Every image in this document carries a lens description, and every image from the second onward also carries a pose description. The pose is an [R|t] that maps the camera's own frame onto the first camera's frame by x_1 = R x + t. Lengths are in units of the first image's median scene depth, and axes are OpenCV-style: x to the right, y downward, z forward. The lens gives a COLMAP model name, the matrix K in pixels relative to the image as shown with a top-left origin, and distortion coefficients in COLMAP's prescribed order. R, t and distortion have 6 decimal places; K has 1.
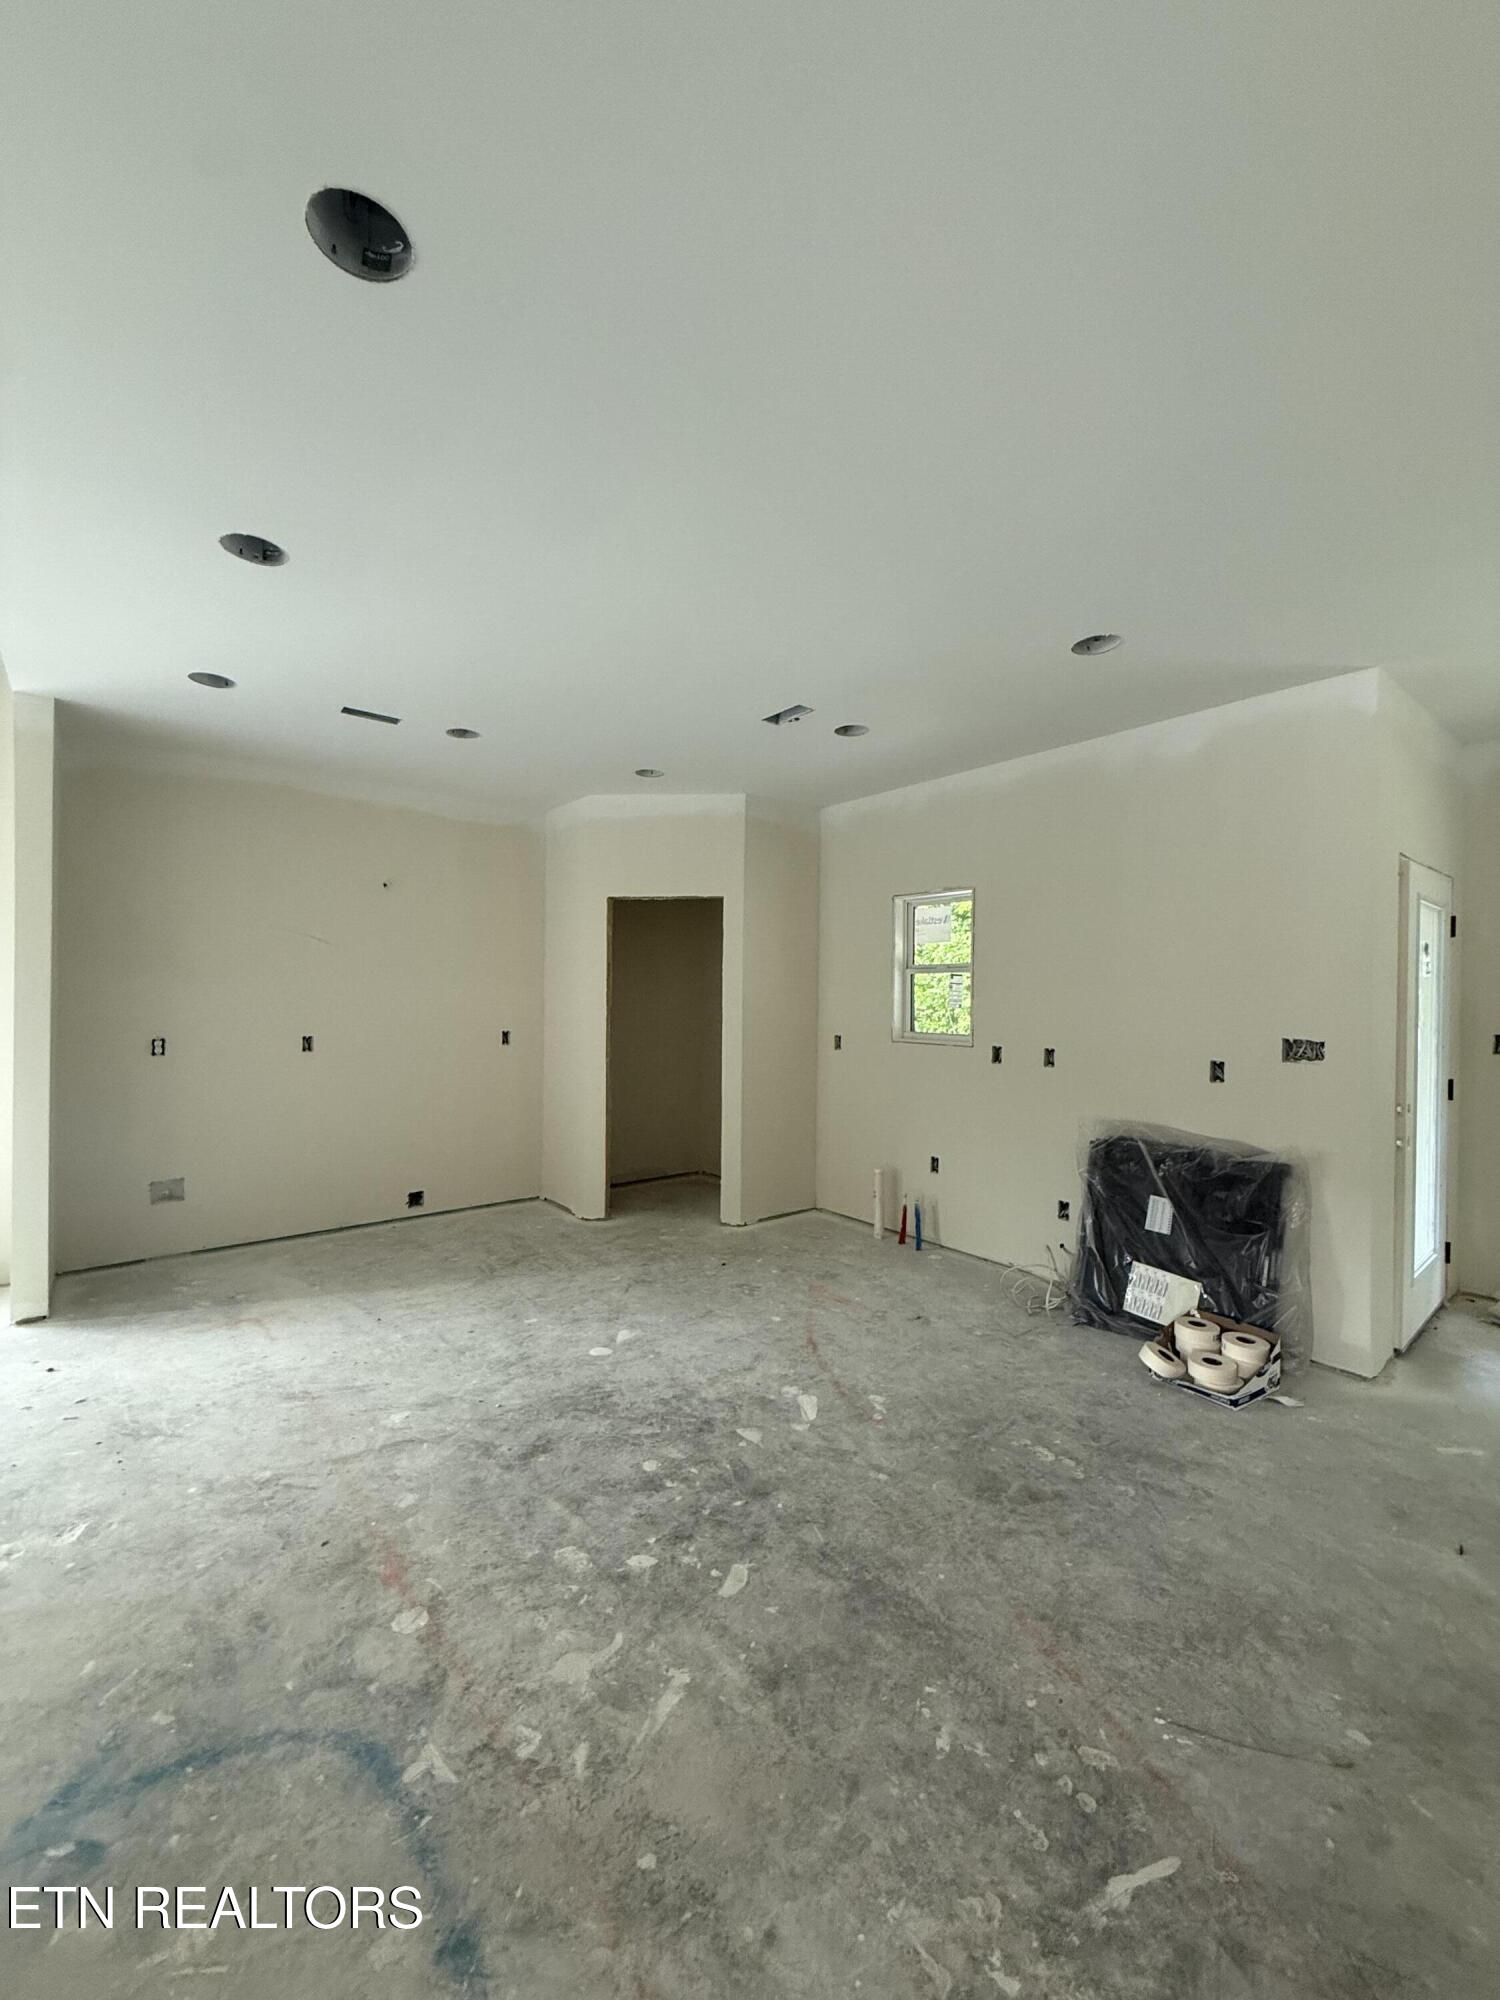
lens RADIAL K [[792.6, 0, 744.5], [0, 792.6, 997.4], [0, 0, 1]] dist [-0.000451, 0.000074]
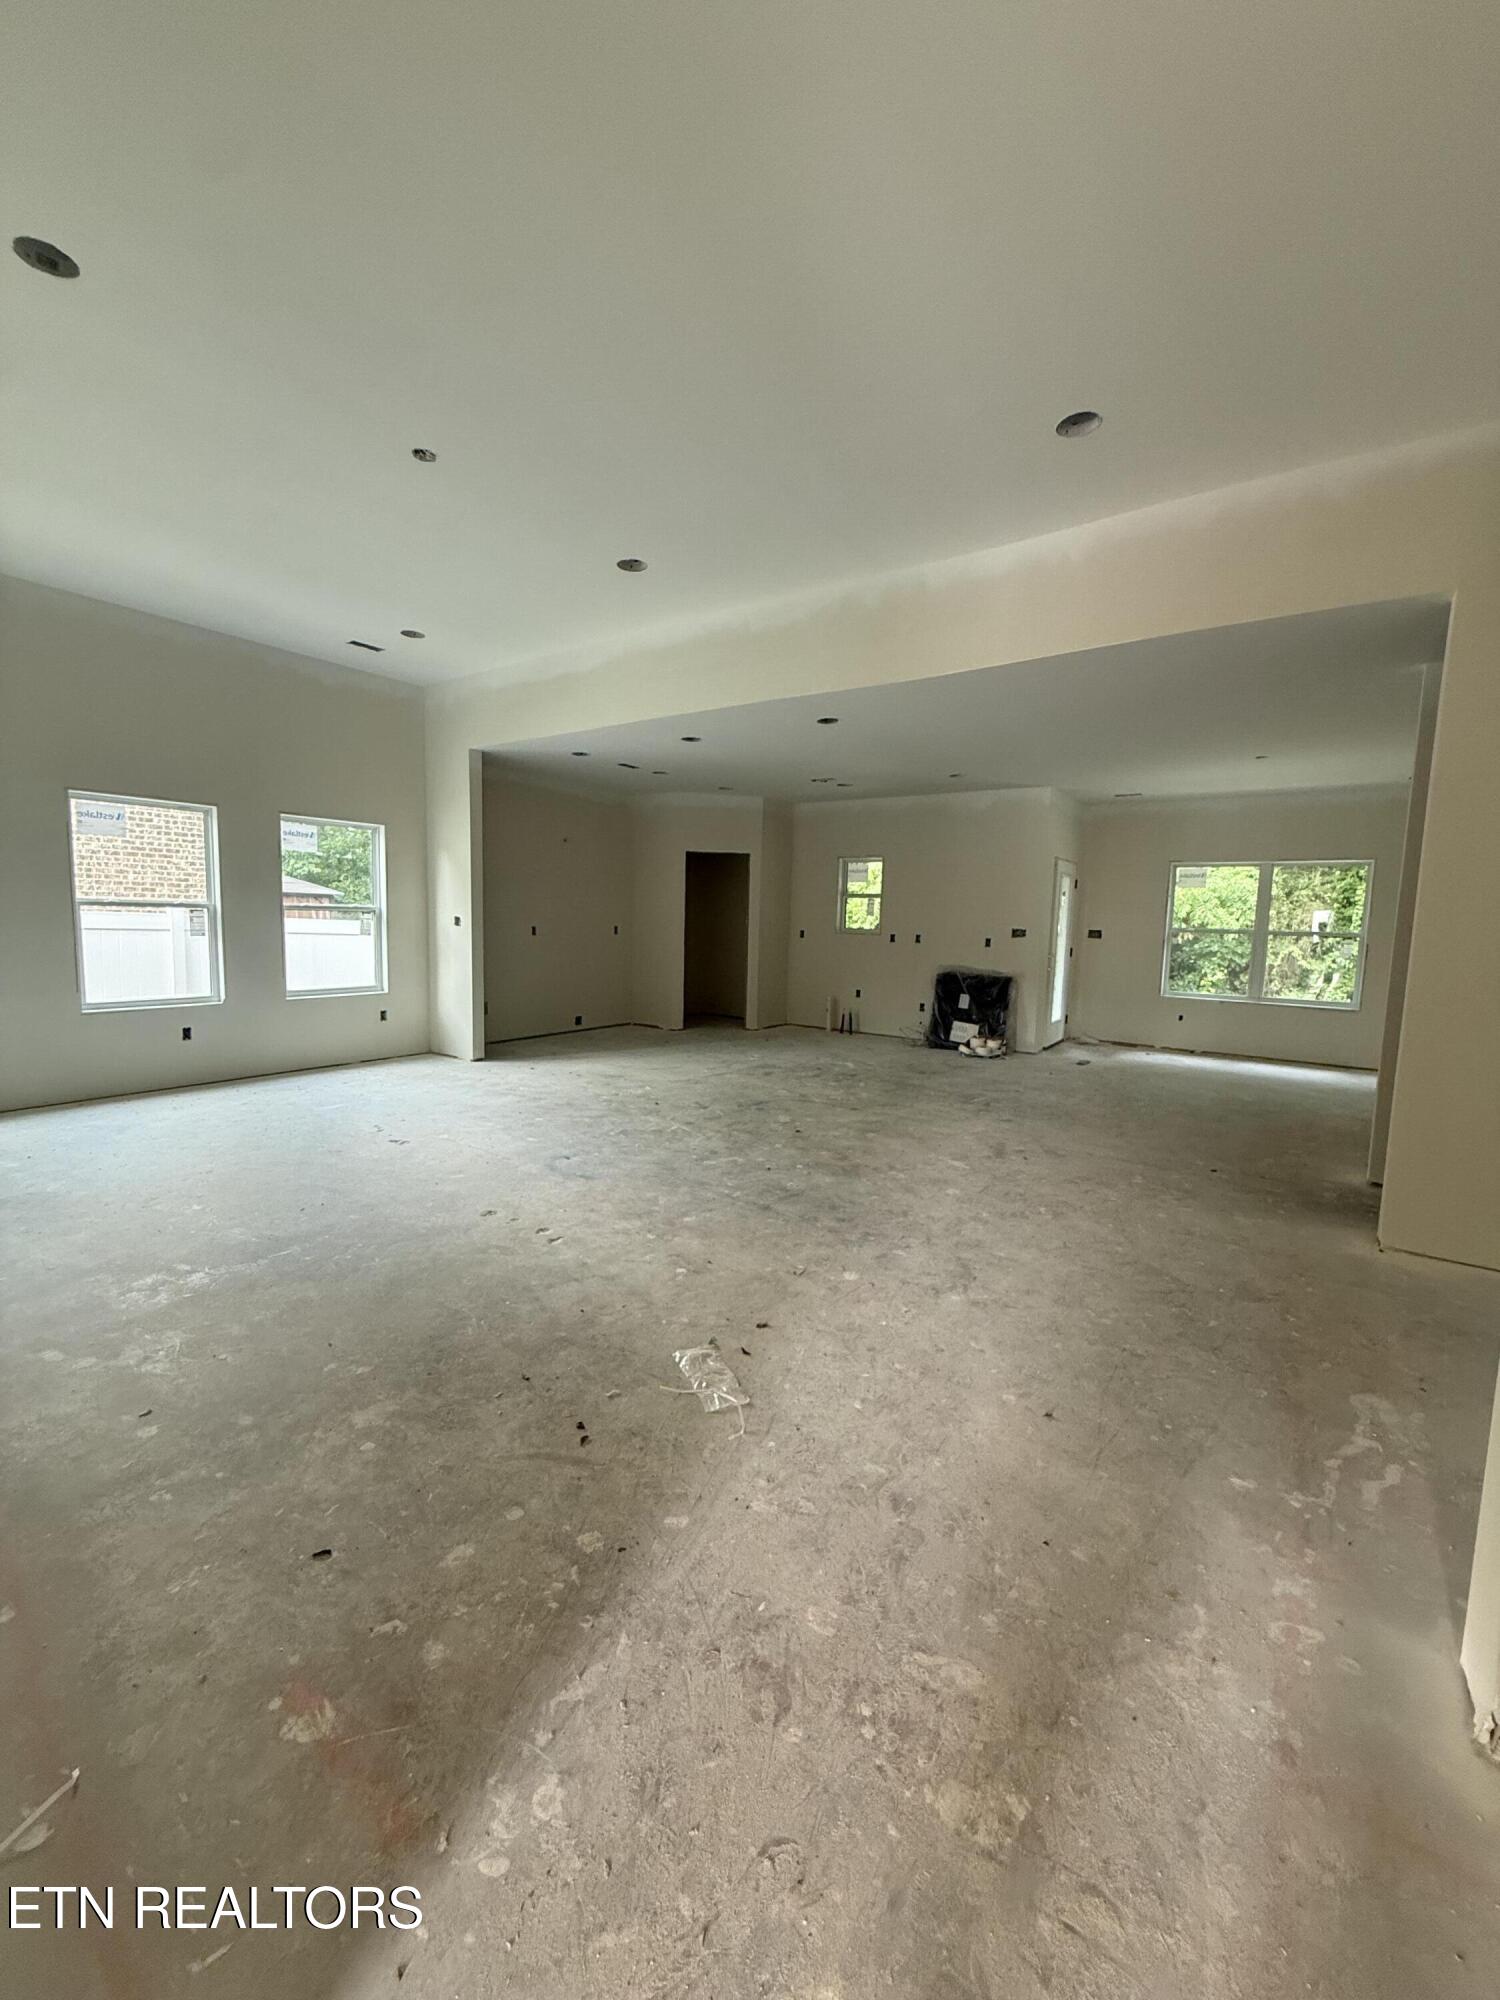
lens RADIAL K [[792.6, 0, 744.5], [0, 792.6, 997.4], [0, 0, 1]] dist [-0.000451, 0.000074]
pose [[0.962200, -0.012040, 0.272076, -0.685430], [-0.016652, 0.994552, 0.102902, 0.019672], [-0.271833, -0.103542, 0.956758, -0.996109]]
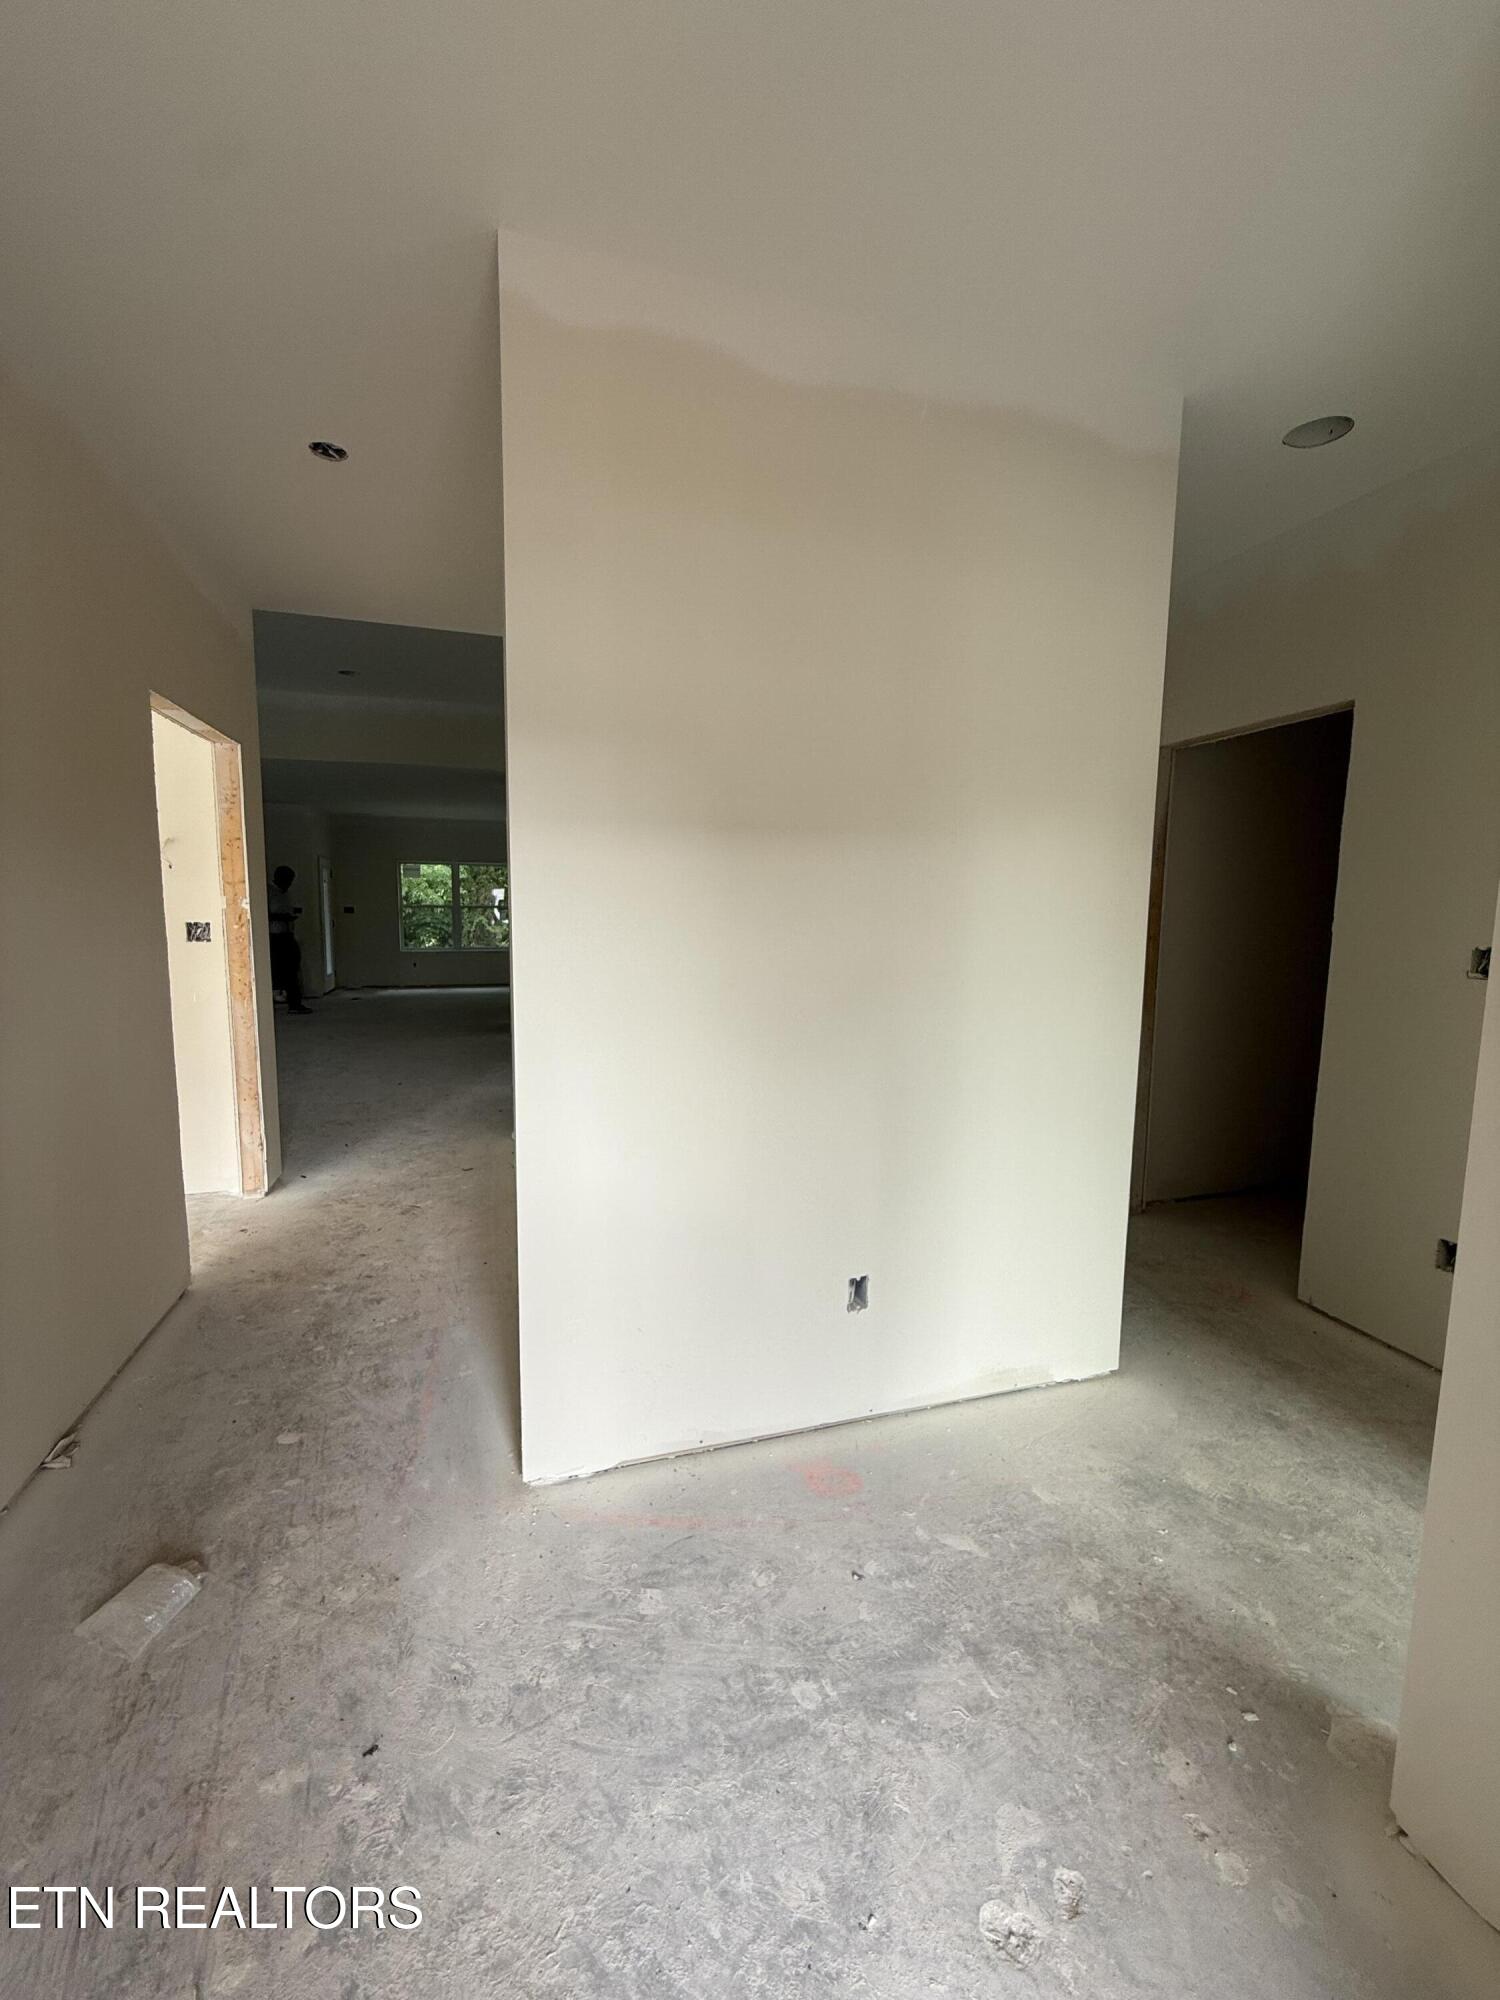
lens RADIAL K [[792.6, 0, 744.5], [0, 792.6, 997.4], [0, 0, 1]] dist [-0.000451, 0.000074]
pose [[0.370405, -0.108707, 0.922487, -1.472146], [-0.008800, 0.992673, 0.120511, 0.006828], [-0.928829, -0.052756, 0.366734, -1.721022]]
